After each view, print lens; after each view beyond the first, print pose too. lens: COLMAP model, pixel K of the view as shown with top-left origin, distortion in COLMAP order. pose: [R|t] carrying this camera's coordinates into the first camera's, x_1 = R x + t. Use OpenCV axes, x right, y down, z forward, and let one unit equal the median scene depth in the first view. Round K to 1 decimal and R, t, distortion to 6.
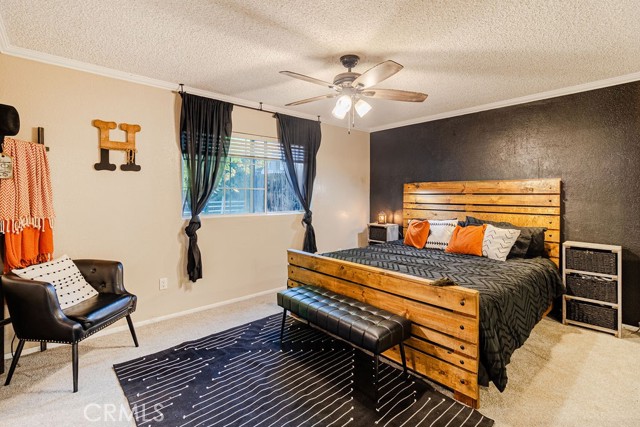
lens RADIAL K [[299.1, 0, 313.6], [0, 299.1, 190.3], [0, 0, 1]] dist [0.000248, -0.000525]
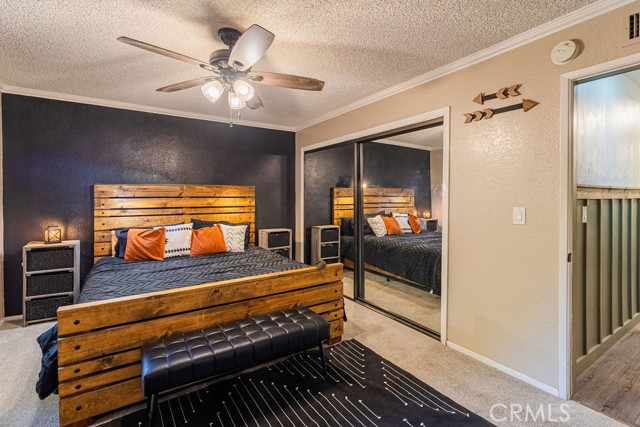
lens RADIAL K [[299.1, 0, 319.0], [0, 299.1, 198.6], [0, 0, 1]] dist [0.000248, -0.000525]
pose [[0.132521, -0.008543, 0.991143, -0.469941], [-0.013500, 0.999855, 0.010423, 0.000292], [-0.991088, -0.014761, 0.132387, 0.452974]]
